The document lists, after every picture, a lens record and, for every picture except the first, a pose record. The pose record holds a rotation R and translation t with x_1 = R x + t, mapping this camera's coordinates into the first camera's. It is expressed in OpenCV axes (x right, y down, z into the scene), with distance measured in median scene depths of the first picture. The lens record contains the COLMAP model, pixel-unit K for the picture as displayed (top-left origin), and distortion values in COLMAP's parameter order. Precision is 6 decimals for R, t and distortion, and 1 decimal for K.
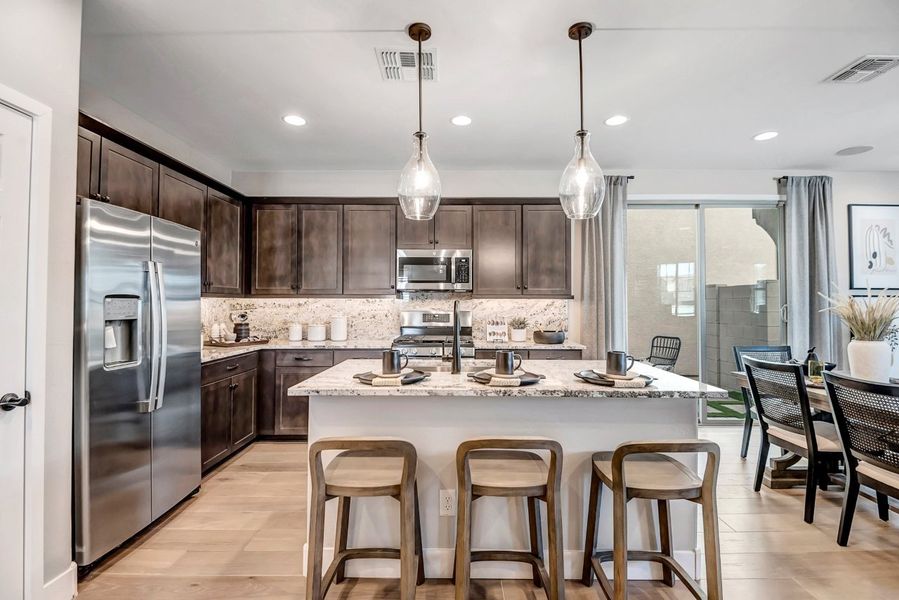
lens RADIAL K [[409.7, 0, 445.3], [0, 409.7, 295.0], [0, 0, 1]] dist [0.027023, -0.021284]
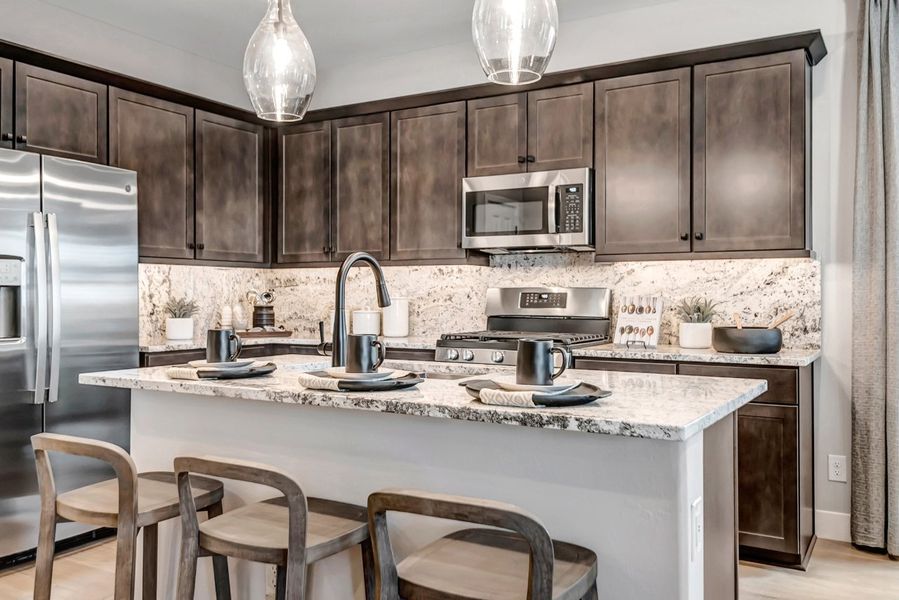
lens RADIAL K [[763.6, 0, 447.1], [0, 763.6, 288.9], [0, 0, 1]] dist [0.002006, 0.001194]
pose [[0.866993, -0.004703, -0.498298, 0.389816], [0.010887, 0.999896, 0.009505, 0.031917], [0.498202, -0.013666, 0.866954, 0.065534]]
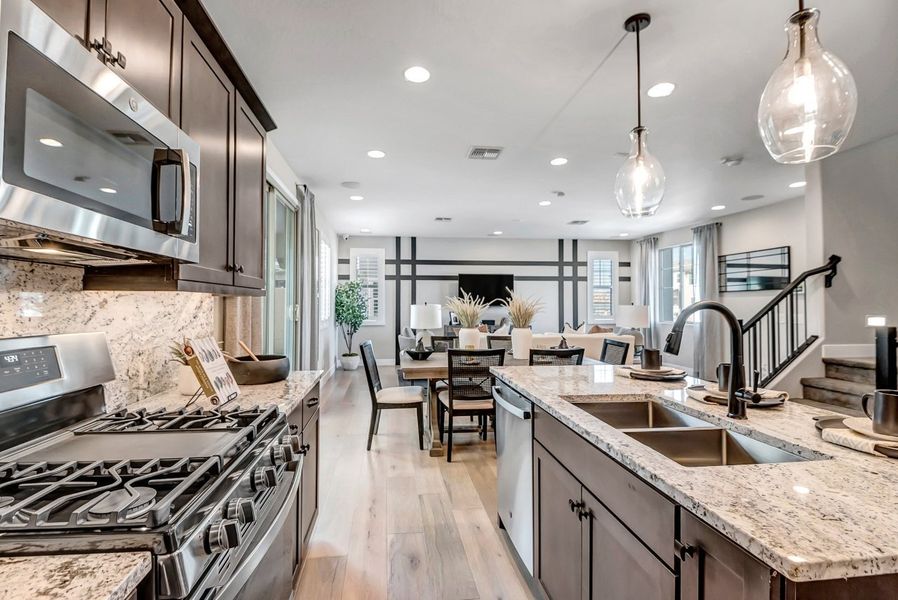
lens RADIAL K [[409.2, 0, 444.8], [0, 409.2, 295.0], [0, 0, 1]] dist [0.027023, -0.021284]
pose [[-0.144599, 0.019888, 0.989290, -0.291525], [-0.021408, 0.999501, -0.023222, 0.016105], [-0.989259, -0.024536, -0.144102, 0.826637]]
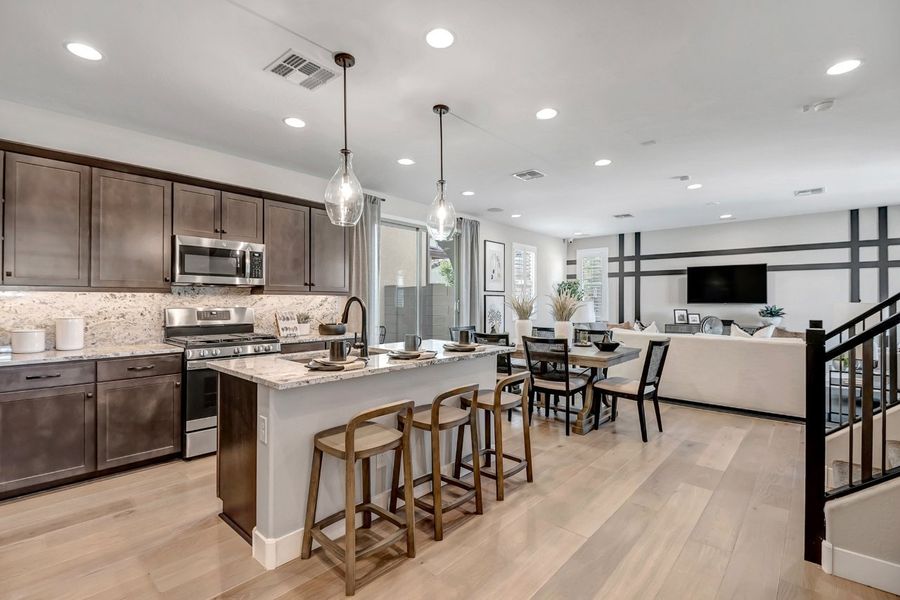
lens RADIAL K [[412.5, 0, 450.0], [0, 412.5, 300.0], [0, 0, 1]] dist [0.033931, -0.033150]
pose [[0.657565, 0.000950, 0.753397, -0.390883], [-0.017840, 0.999738, 0.014310, 0.000114], [-0.753186, -0.022851, 0.657410, 0.008791]]
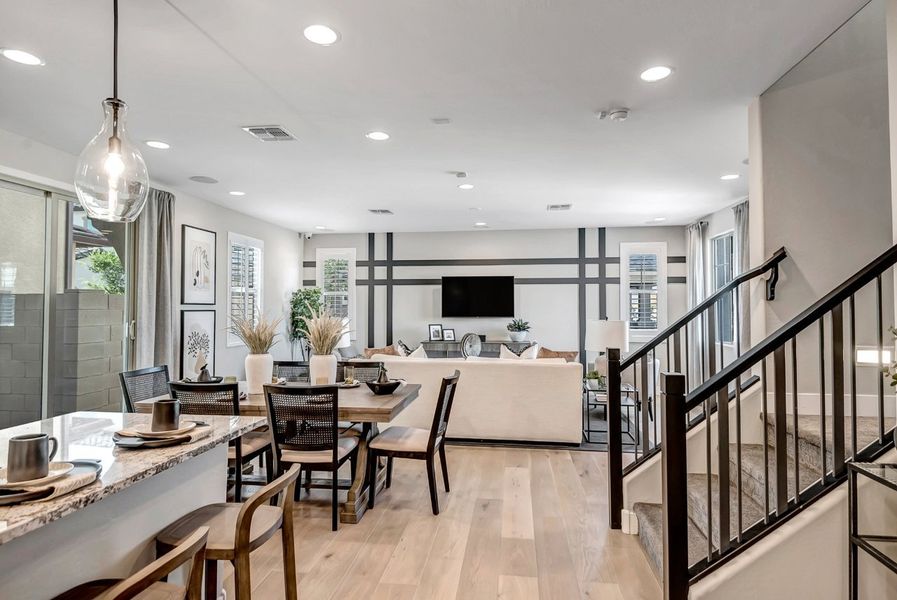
lens RADIAL K [[499.0, 0, 459.4], [0, 499.0, 294.3], [0, 0, 1]] dist [0.009239, -0.002468]
pose [[0.104456, 0.023749, 0.994246, -0.242107], [-0.021168, 0.999541, -0.021652, -0.029051], [-0.994304, -0.018784, 0.104911, 0.164397]]
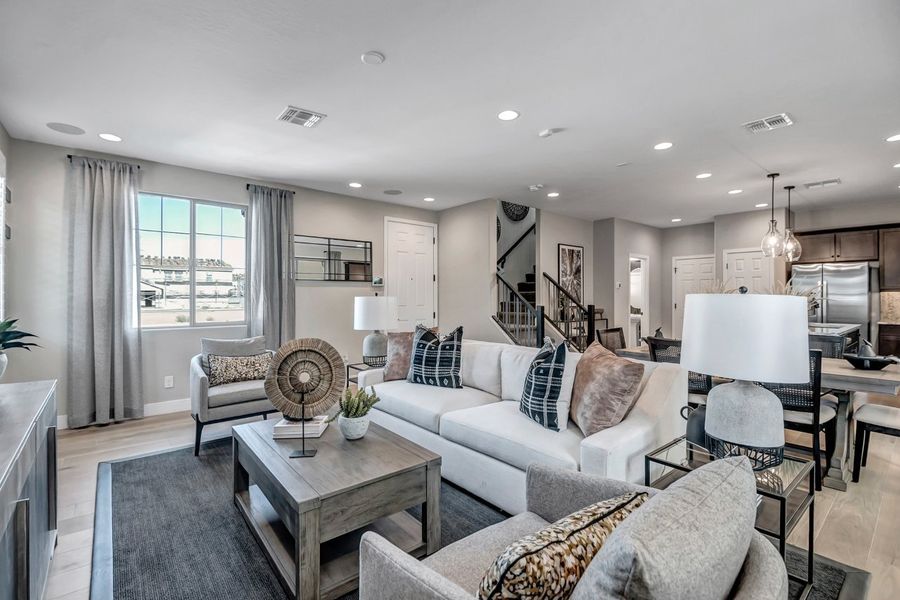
lens RADIAL K [[410.1, 0, 445.8], [0, 410.1, 295.0], [0, 0, 1]] dist [0.027023, -0.021284]
pose [[-0.748177, -0.000178, -0.663499, 1.744859], [0.012567, 0.999817, -0.014438, 0.014977], [0.663380, -0.019141, -0.748038, 0.797819]]
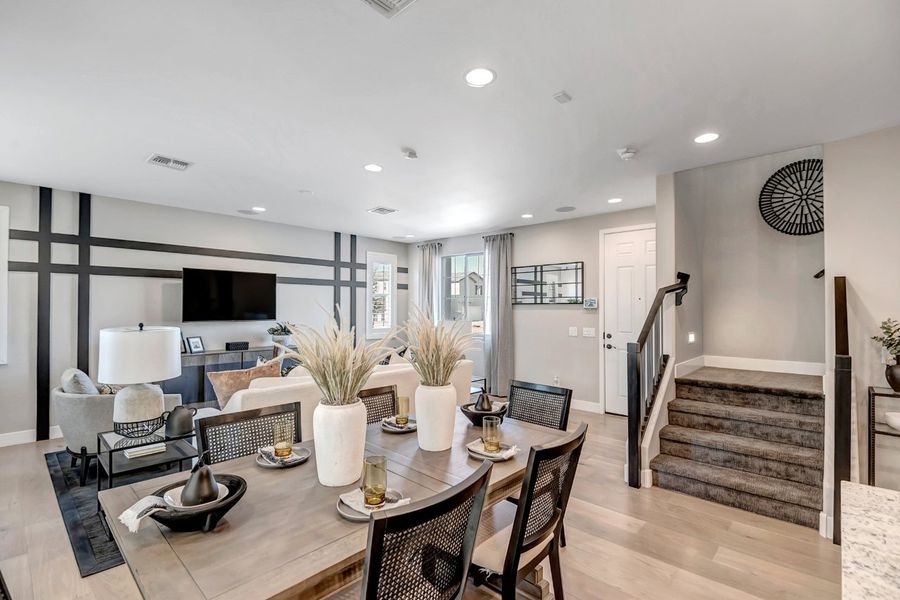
lens RADIAL K [[410.1, 0, 445.8], [0, 410.1, 295.0], [0, 0, 1]] dist [0.027023, -0.021284]
pose [[-0.745757, 0.018858, 0.665952, 0.325841], [-0.017883, 0.998673, -0.048305, -0.013133], [-0.665978, -0.047933, -0.744429, 0.862766]]
